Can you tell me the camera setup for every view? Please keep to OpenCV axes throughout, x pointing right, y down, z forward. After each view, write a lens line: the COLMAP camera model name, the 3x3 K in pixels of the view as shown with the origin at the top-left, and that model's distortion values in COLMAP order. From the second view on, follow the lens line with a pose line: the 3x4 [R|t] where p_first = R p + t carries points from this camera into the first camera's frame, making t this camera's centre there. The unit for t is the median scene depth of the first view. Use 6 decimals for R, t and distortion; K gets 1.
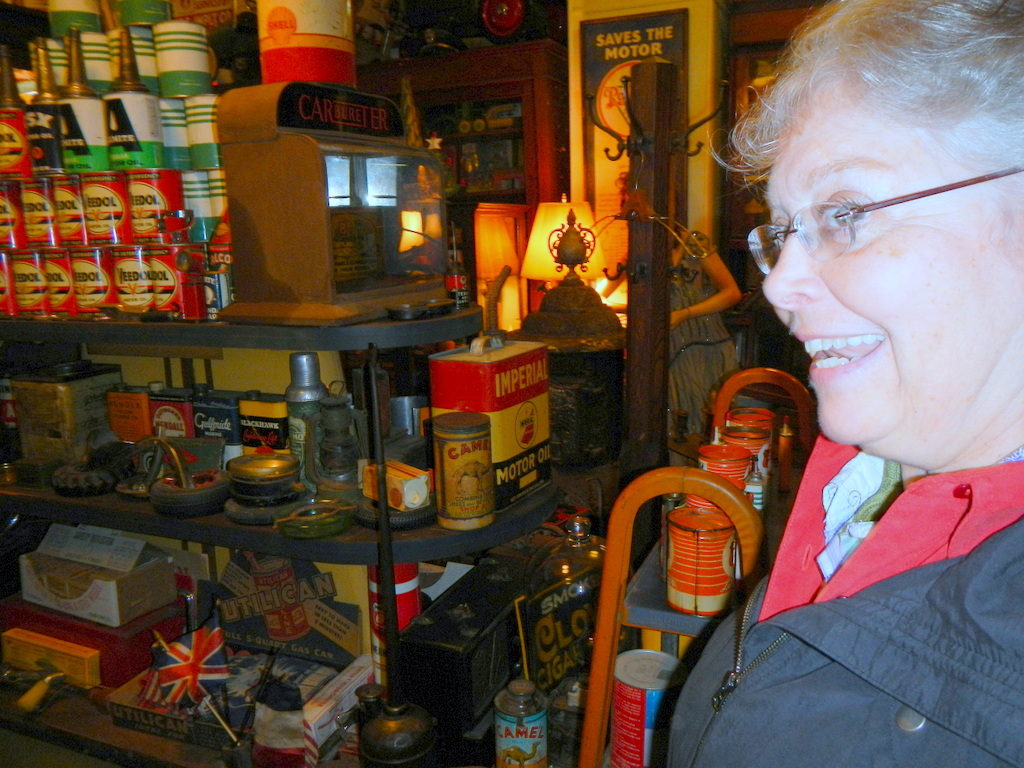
lens RADIAL K [[860.7, 0, 511.3], [0, 860.7, 382.8], [0, 0, 1]] dist [0.008029, -0.010131]
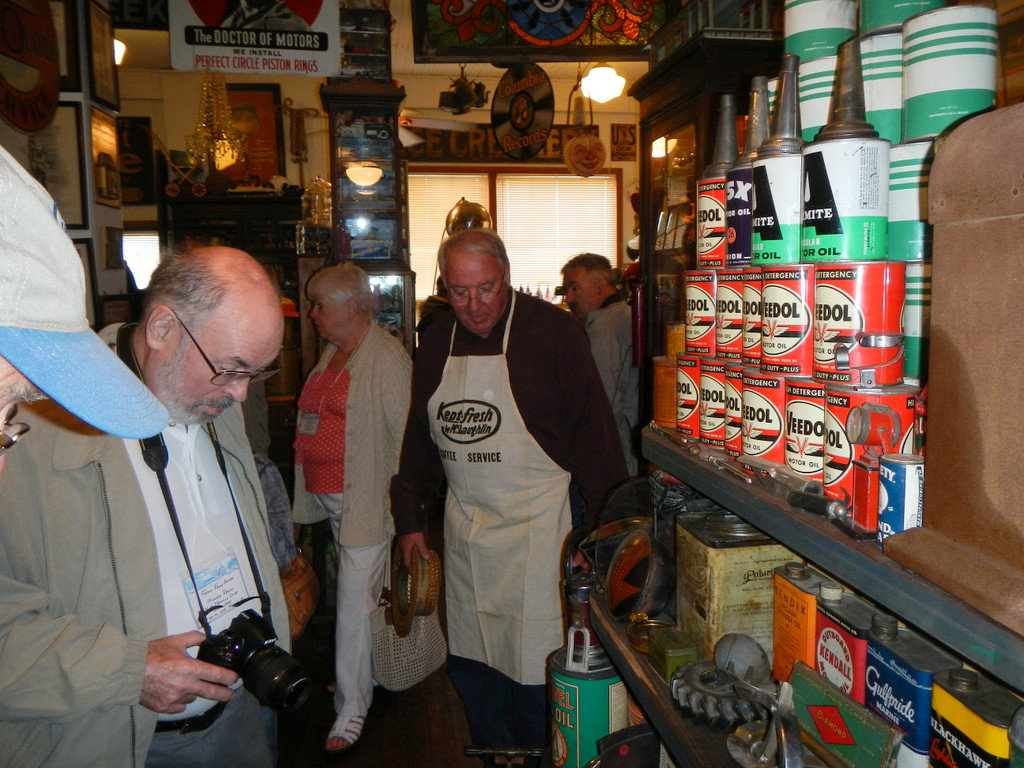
lens RADIAL K [[860.7, 0, 512.2], [0, 860.7, 382.3], [0, 0, 1]] dist [0.008029, -0.010131]
pose [[0.559481, 0.124852, -0.819386, -0.041480], [-0.159743, 0.986298, 0.041212, -0.146201], [0.813304, 0.107833, 0.571759, 0.450829]]
